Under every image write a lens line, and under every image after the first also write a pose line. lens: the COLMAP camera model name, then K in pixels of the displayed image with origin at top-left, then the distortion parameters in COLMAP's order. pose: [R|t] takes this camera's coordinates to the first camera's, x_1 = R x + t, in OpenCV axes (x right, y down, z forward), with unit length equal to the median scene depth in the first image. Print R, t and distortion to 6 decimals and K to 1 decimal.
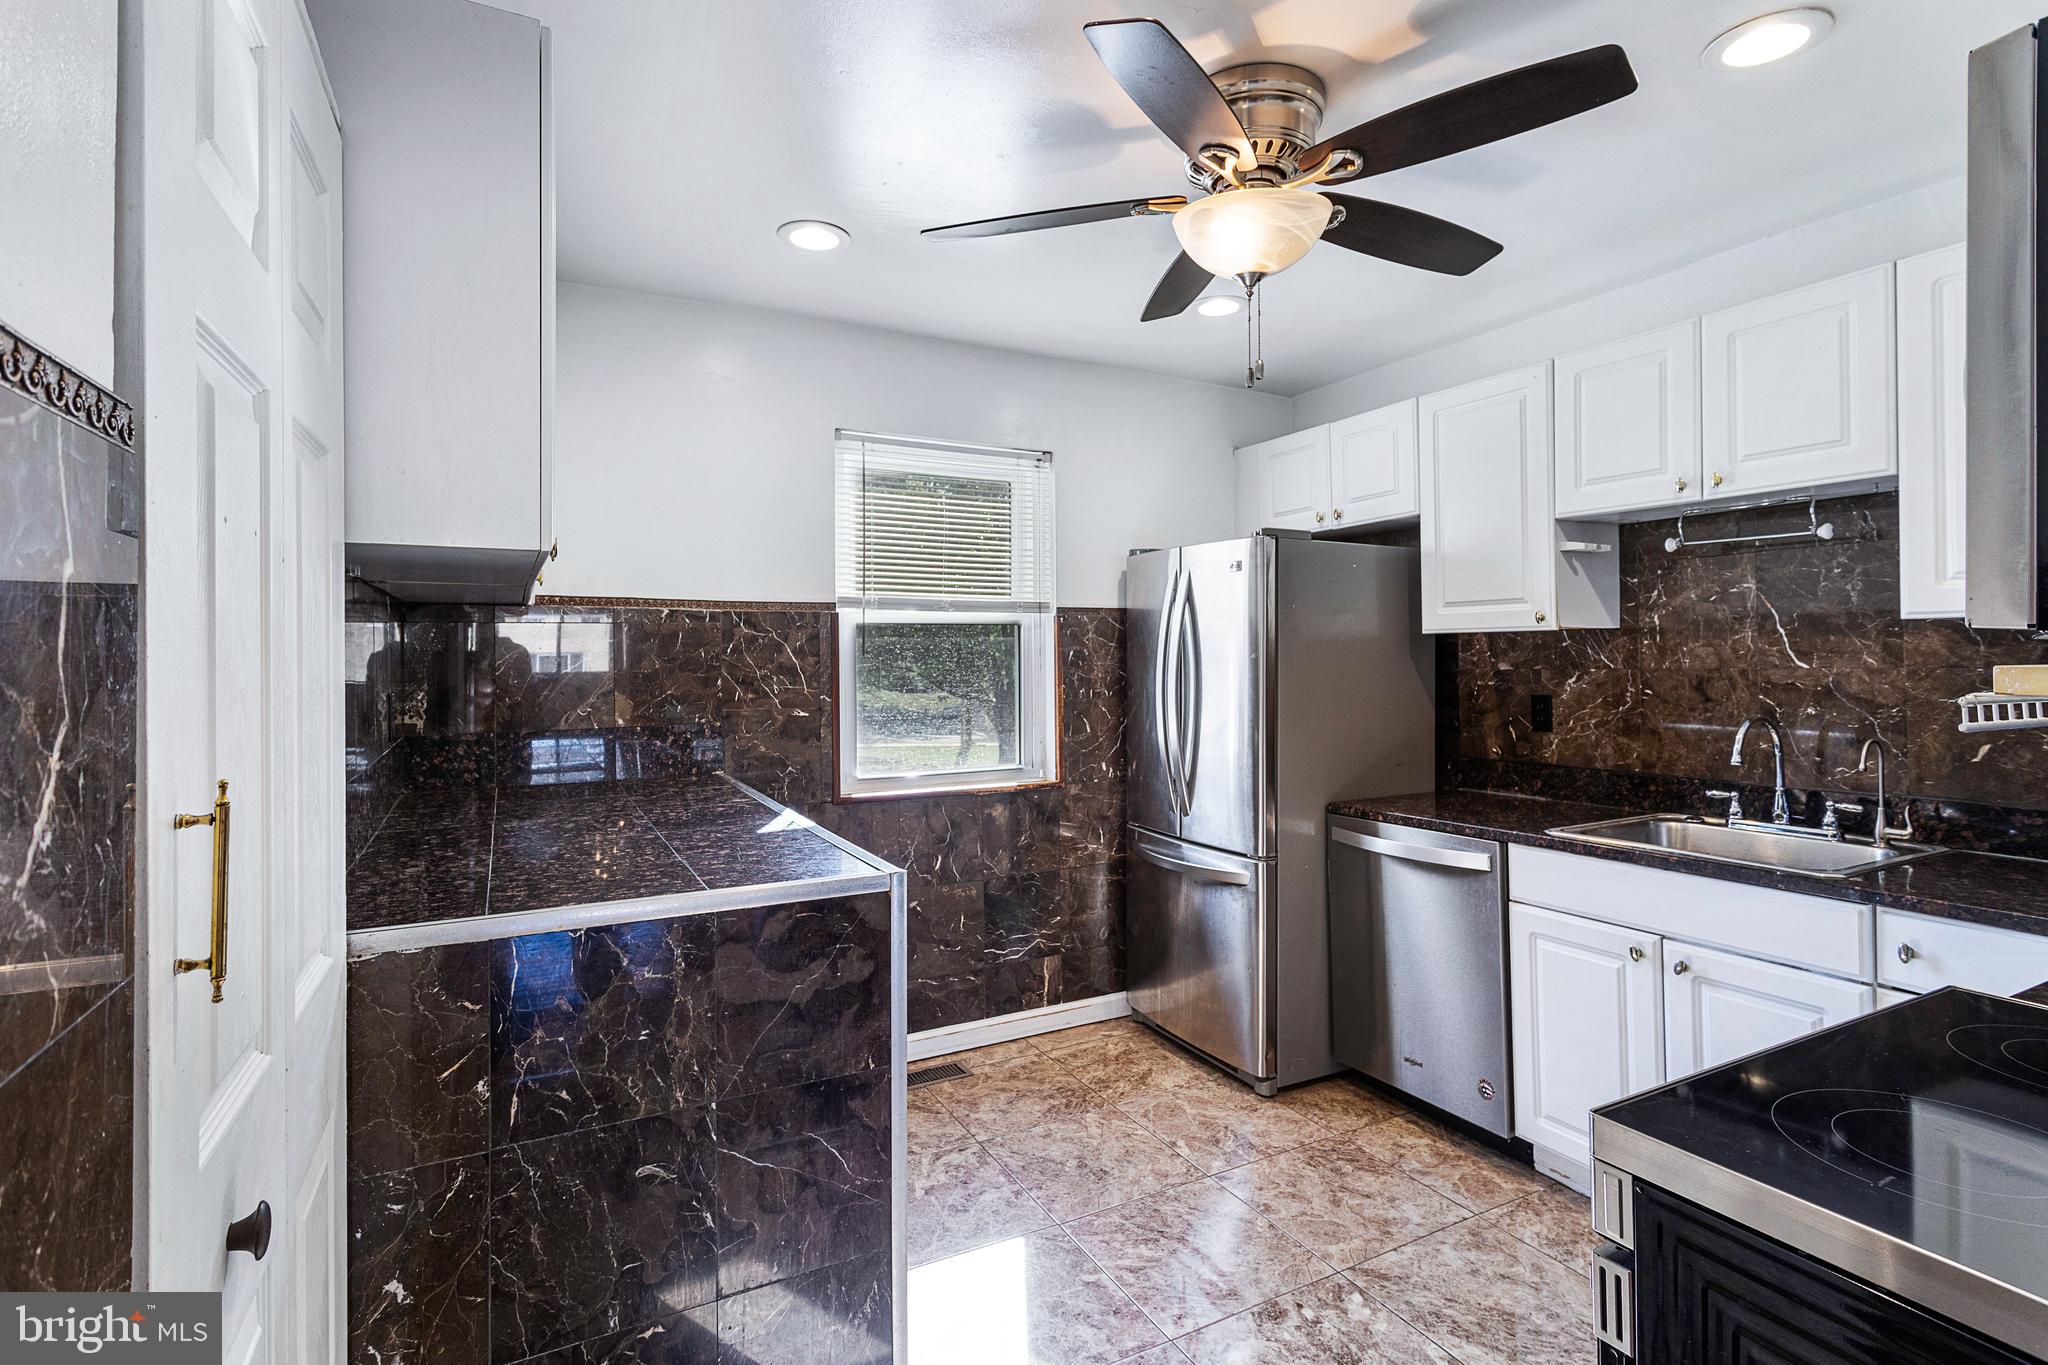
lens RADIAL K [[983.0, 0, 1016.1], [0, 983.0, 650.0], [0, 0, 1]] dist [0.000201, -0.000130]
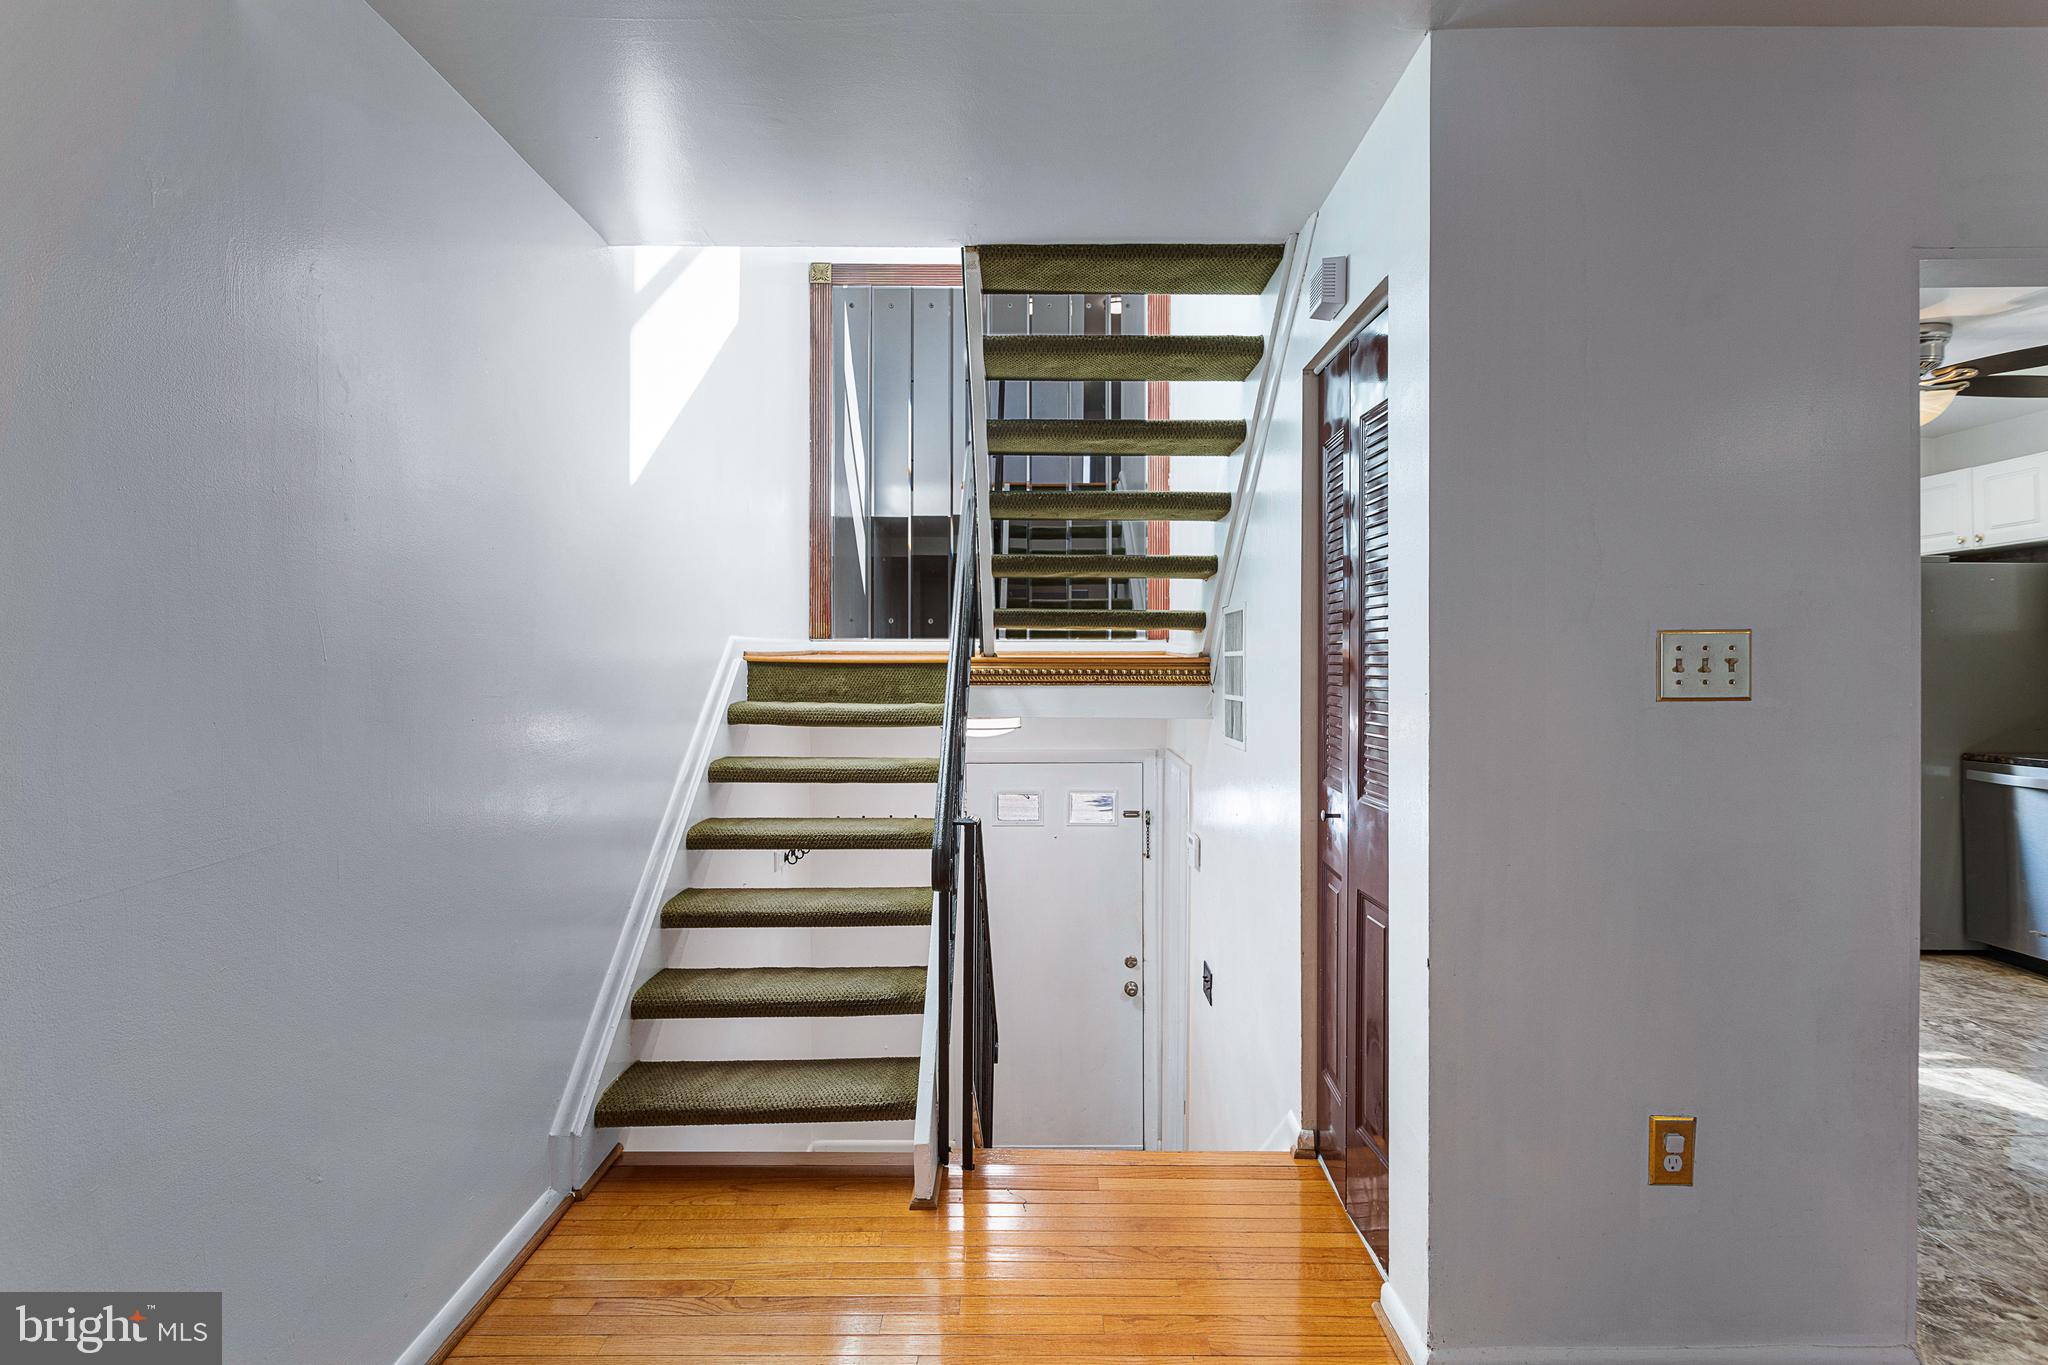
lens RADIAL K [[983.0, 0, 1016.1], [0, 983.0, 650.0], [0, 0, 1]] dist [0.000201, -0.000130]
pose [[0.880983, 0.003573, -0.473135, -0.231040], [-0.001994, 0.999991, 0.003840, 0.009666], [0.473144, -0.002440, 0.880982, -0.966766]]
